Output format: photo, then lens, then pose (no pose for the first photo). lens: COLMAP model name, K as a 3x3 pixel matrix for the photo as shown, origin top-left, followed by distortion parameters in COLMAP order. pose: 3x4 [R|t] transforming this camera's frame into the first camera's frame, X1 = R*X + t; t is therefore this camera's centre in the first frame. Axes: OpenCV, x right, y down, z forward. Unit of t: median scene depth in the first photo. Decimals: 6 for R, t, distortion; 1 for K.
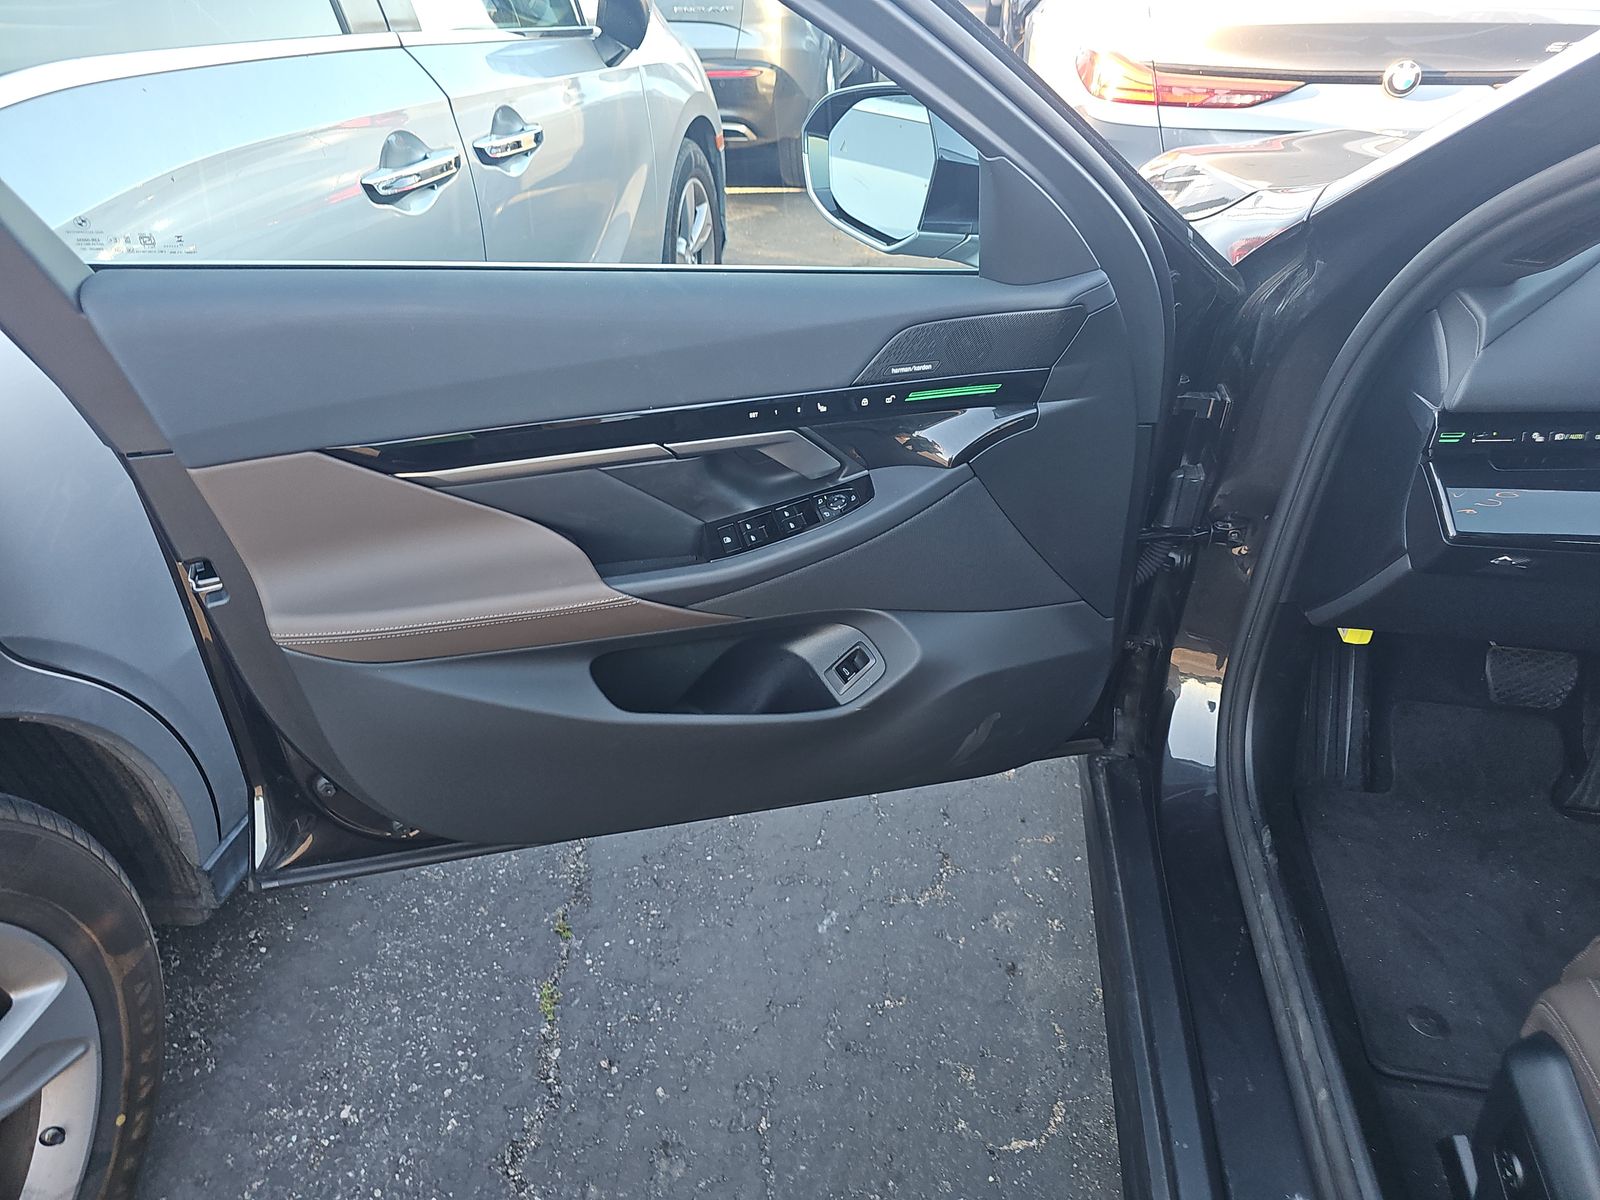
lens RADIAL K [[1078.6, 0, 777.5], [0, 1078.6, 599.6], [0, 0, 1]] dist [0.002755, 0.001160]
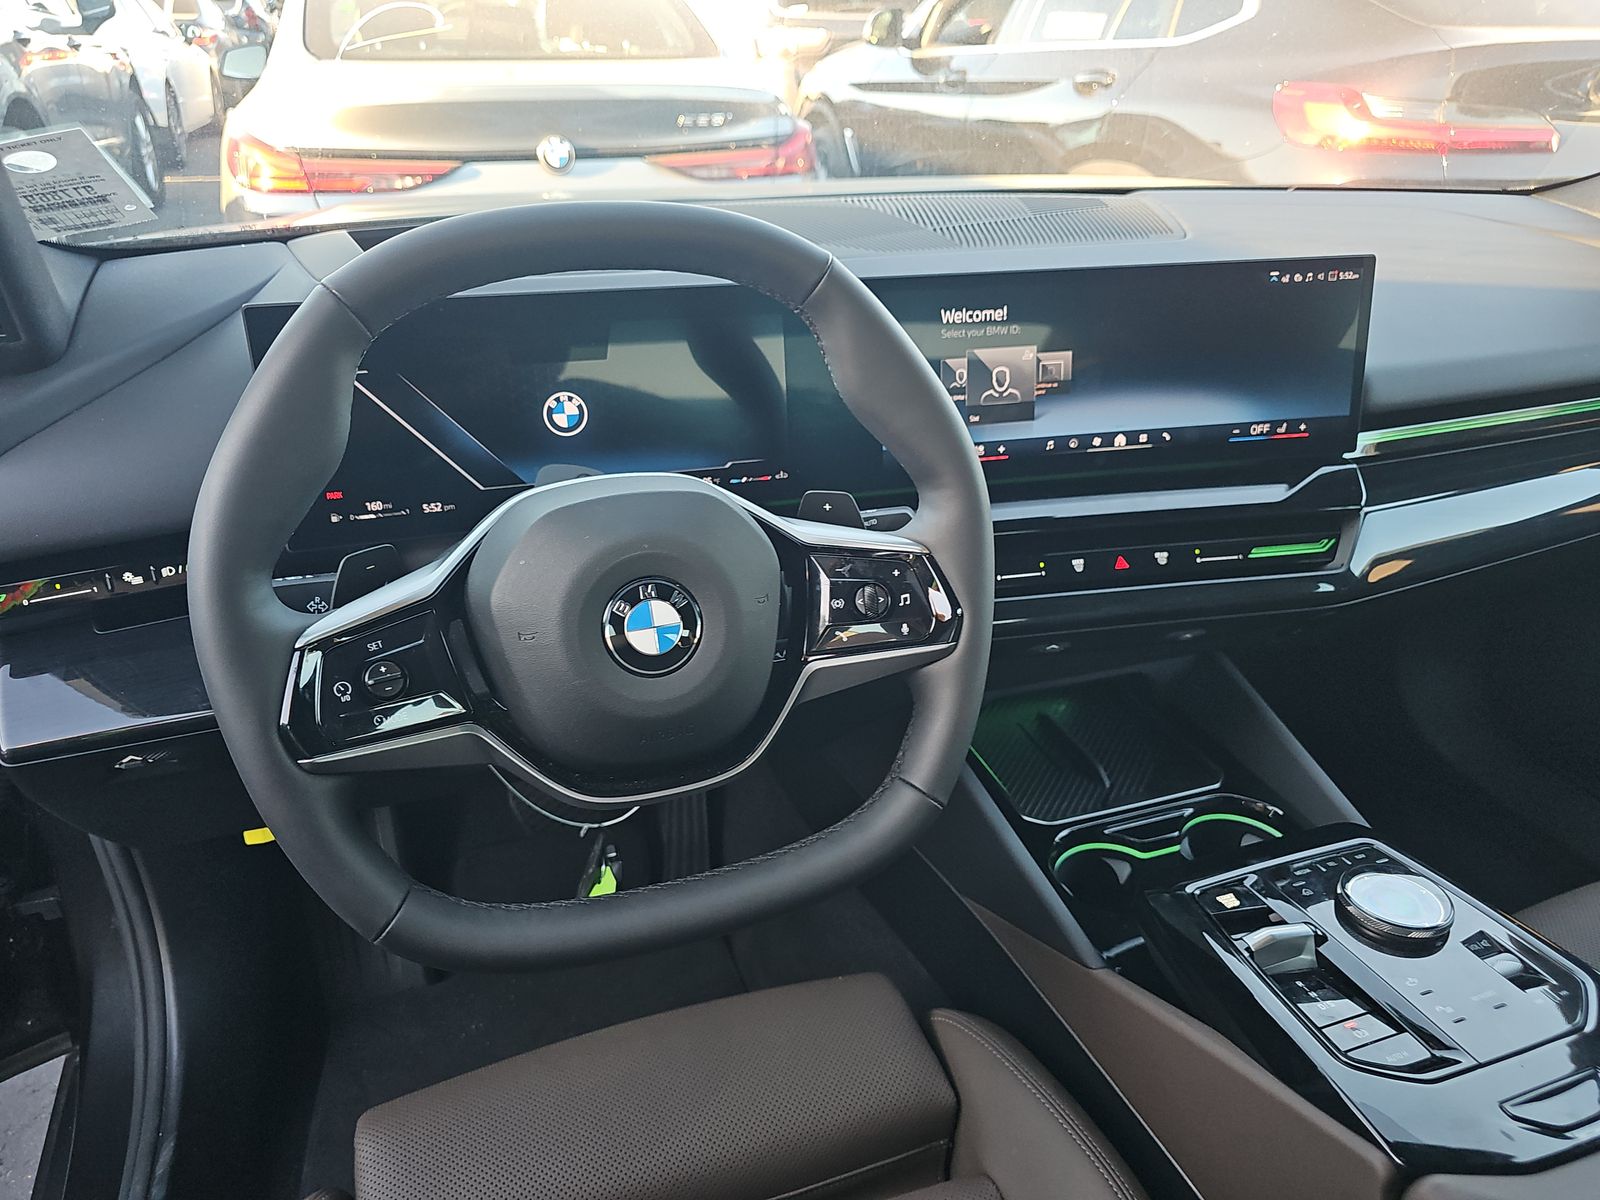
lens RADIAL K [[1076.0, 0, 802.0], [0, 1076.0, 622.4], [0, 0, 1]] dist [0.003565, -0.001563]
pose [[0.884239, -0.211762, 0.416267, 0.504347], [0.239804, 0.970696, -0.015585, -0.006645], [-0.400768, 0.113603, 0.909109, 0.133907]]
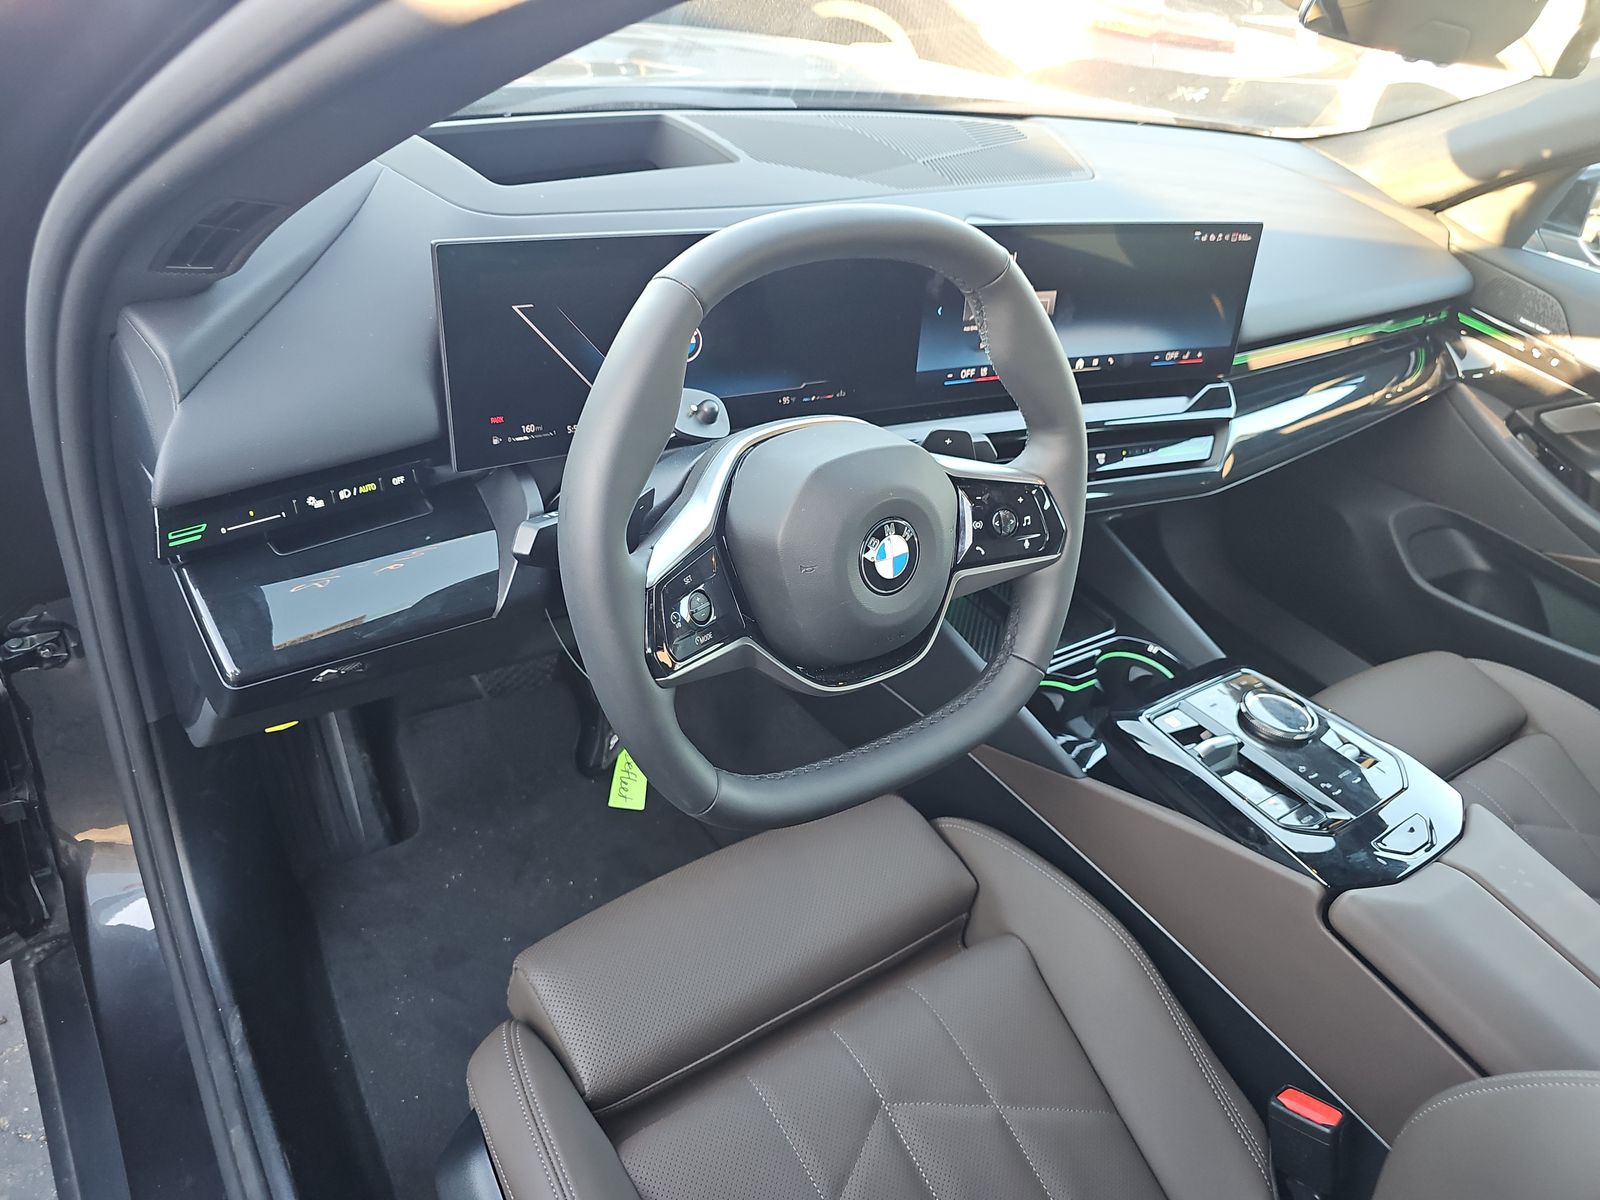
lens RADIAL K [[1078.6, 0, 777.5], [0, 1078.6, 599.6], [0, 0, 1]] dist [0.002755, 0.001160]
pose [[0.721727, -0.306998, 0.620373, 0.294683], [0.229722, 0.951699, 0.203705, -0.105066], [-0.652946, -0.004506, 0.757391, 0.164477]]
